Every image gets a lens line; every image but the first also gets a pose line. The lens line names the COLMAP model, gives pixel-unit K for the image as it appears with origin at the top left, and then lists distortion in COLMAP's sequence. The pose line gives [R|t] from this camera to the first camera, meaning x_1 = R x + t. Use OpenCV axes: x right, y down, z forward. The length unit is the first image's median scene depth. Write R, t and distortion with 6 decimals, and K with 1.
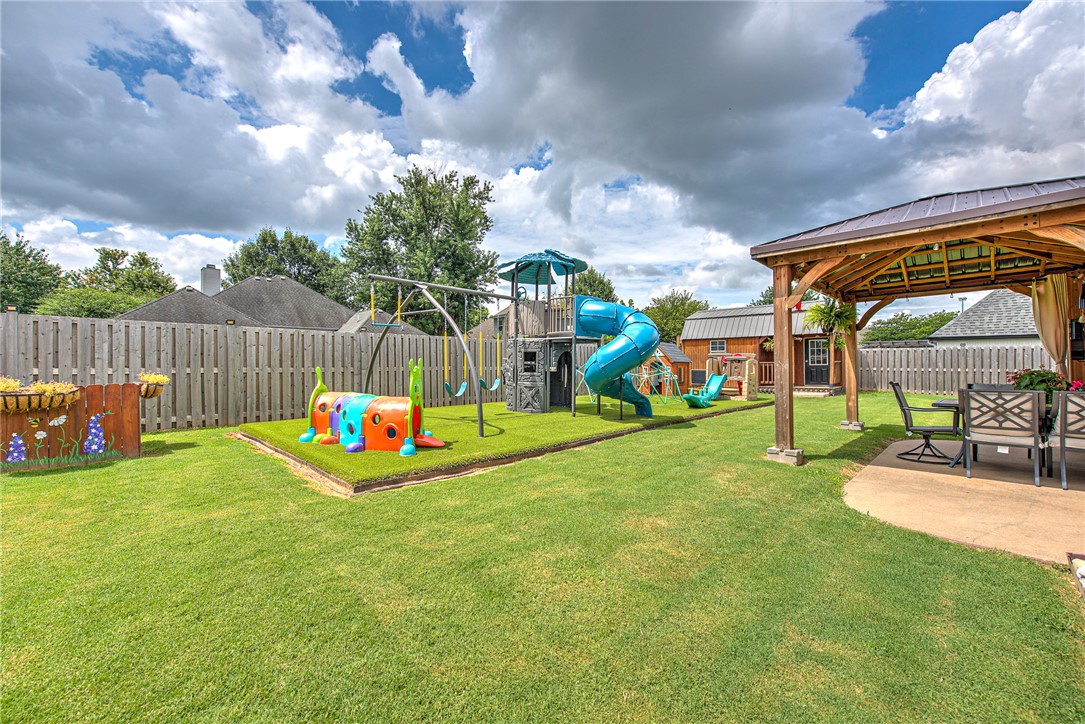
lens RADIAL K [[435.3, 0, 541.6], [0, 435.3, 358.1], [0, 0, 1]] dist [-0.003345, 0.000181]
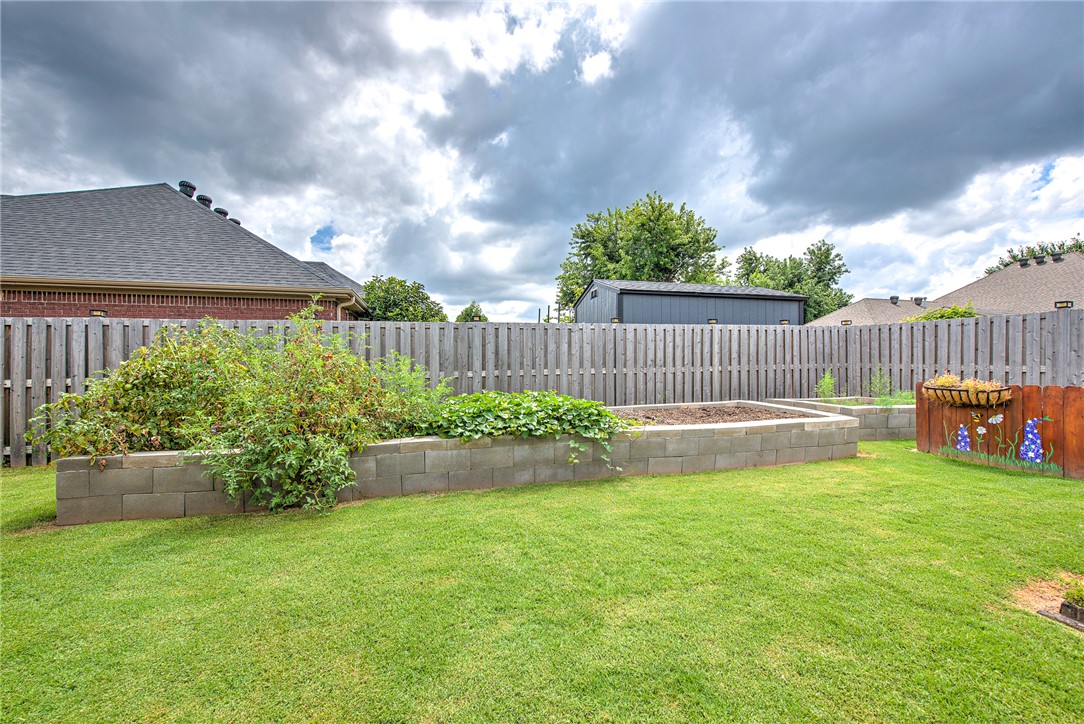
lens RADIAL K [[434.9, 0, 545.1], [0, 434.9, 362.4], [0, 0, 1]] dist [-0.003345, 0.000181]
pose [[-0.482452, 0.002630, -0.875919, 0.252253], [0.007928, 0.999968, -0.001364, 0.009120], [0.875887, -0.007602, -0.482457, 0.592440]]
